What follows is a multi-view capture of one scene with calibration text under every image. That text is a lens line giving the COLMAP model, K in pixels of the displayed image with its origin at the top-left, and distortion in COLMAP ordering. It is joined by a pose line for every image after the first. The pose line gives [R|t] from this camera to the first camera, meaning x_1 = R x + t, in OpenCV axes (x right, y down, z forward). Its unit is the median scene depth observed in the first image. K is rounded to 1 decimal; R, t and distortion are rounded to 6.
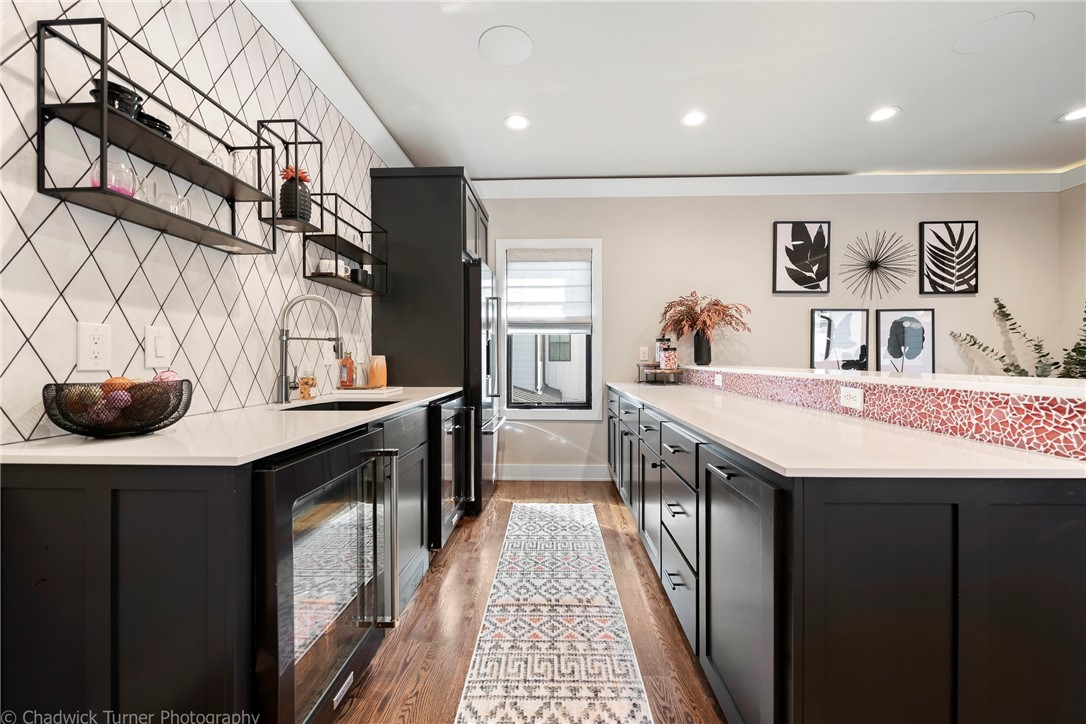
lens RADIAL K [[429.6, 0, 545.1], [0, 429.6, 359.2], [0, 0, 1]] dist [-0.003006, -0.000980]
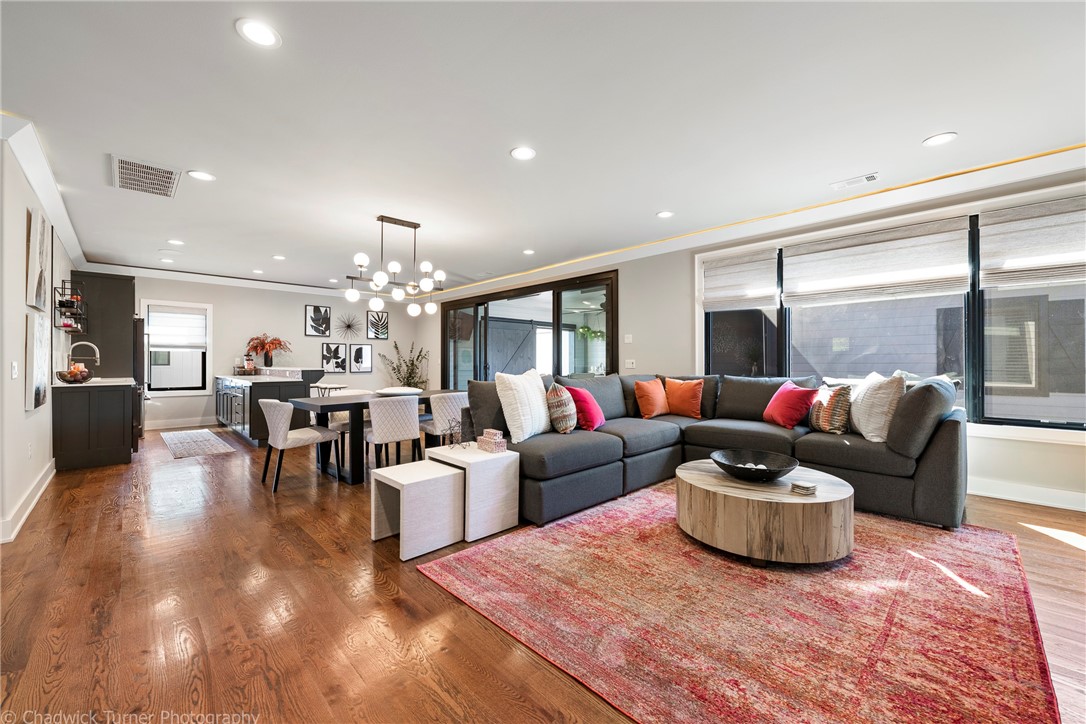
lens RADIAL K [[429.6, 0, 545.2], [0, 429.6, 359.4], [0, 0, 1]] dist [-0.003006, -0.000980]
pose [[0.698503, 0.004183, 0.715595, -0.221927], [0.000981, 0.999976, -0.006803, -0.007757], [-0.715606, 0.005454, 0.698483, -1.560441]]
